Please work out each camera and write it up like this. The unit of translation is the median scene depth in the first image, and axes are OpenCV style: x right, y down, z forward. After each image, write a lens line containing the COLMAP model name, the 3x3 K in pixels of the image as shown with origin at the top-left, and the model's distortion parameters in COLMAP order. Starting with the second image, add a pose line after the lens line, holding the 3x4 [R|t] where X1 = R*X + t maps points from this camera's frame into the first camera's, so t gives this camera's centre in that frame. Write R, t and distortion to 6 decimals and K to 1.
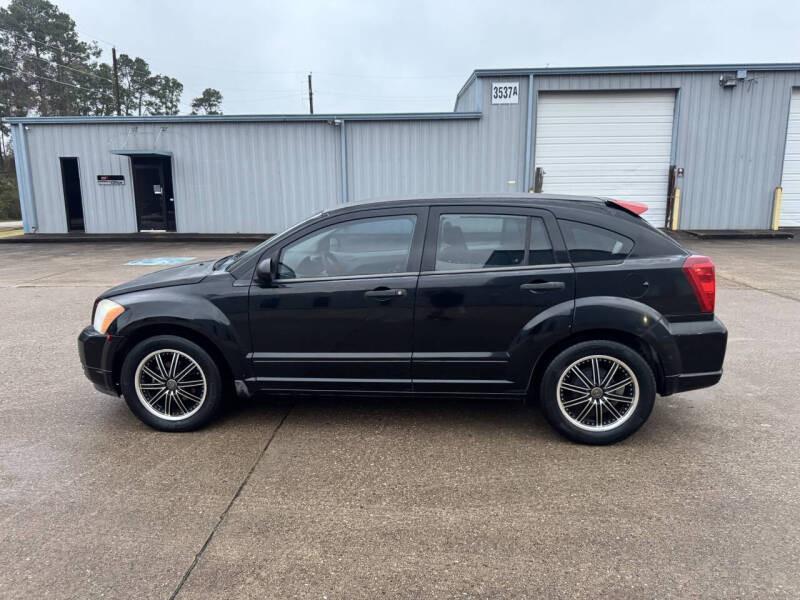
lens RADIAL K [[565.0, 0, 394.7], [0, 565.0, 301.9], [0, 0, 1]] dist [0.042037, -0.061113]
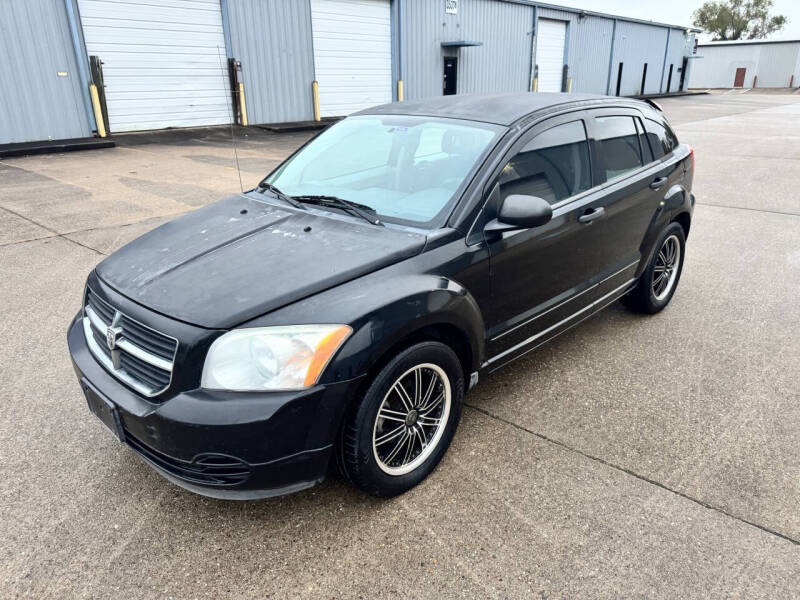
lens RADIAL K [[568.4, 0, 397.0], [0, 568.4, 300.0], [0, 0, 1]] dist [0.021361, -0.032635]
pose [[0.632304, -0.278176, 0.723056, -0.506539], [0.152143, 0.959724, 0.236181, -0.082378], [-0.759634, -0.039330, 0.649161, 0.371267]]
